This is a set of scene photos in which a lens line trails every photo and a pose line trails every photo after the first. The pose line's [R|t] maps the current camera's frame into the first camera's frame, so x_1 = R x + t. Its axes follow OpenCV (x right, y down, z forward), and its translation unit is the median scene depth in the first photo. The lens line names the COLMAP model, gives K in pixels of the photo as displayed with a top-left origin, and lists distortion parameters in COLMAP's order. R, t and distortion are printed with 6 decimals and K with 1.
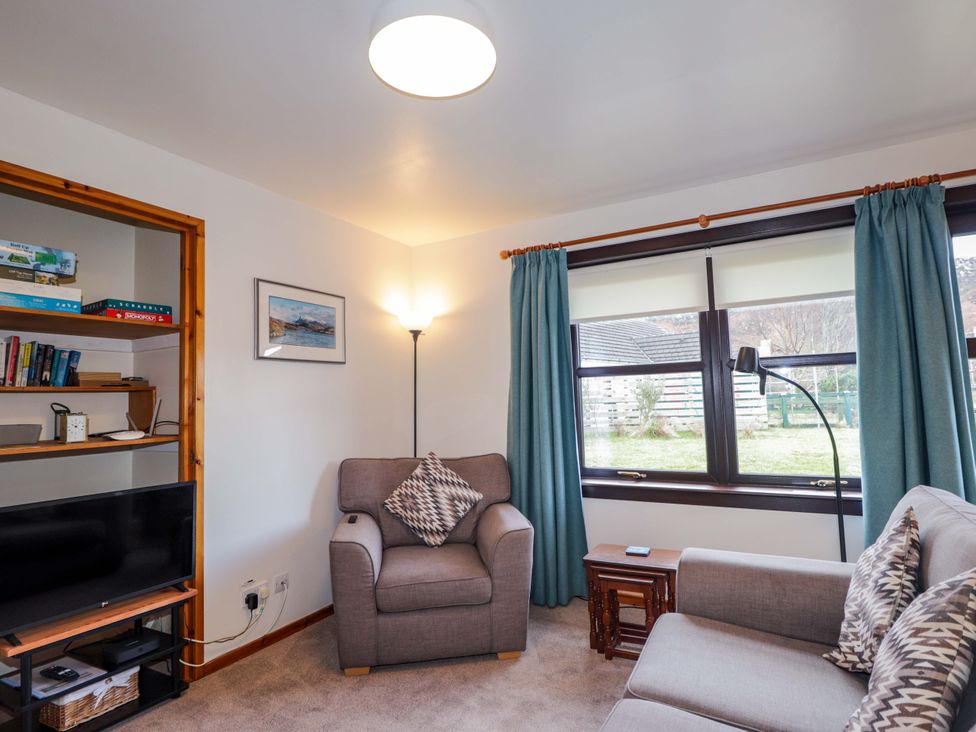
lens RADIAL K [[535.5, 0, 488.0], [0, 535.5, 366.0], [0, 0, 1]] dist [0.000117, -0.016375]
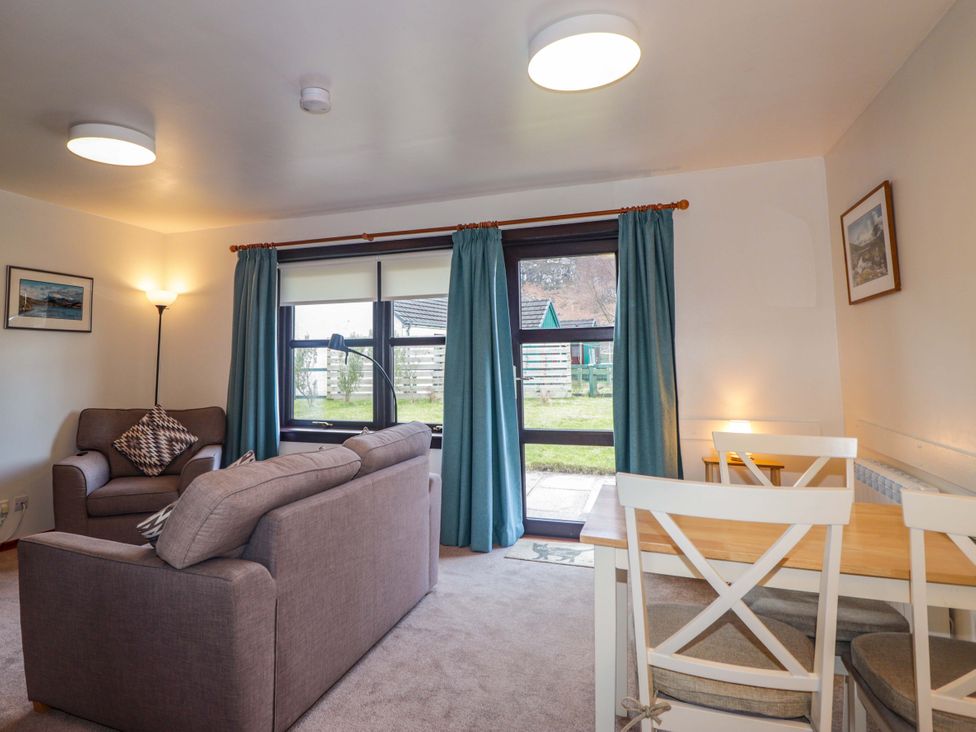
lens RADIAL K [[586.5, 0, 428.0], [0, 586.5, 320.0], [0, 0, 1]] dist [-0.000522, -0.014966]
pose [[0.989264, 0.031654, 0.142672, 0.332699], [-0.029625, 0.999428, -0.016319, -0.036321], [-0.143107, 0.011917, 0.989635, -0.482293]]
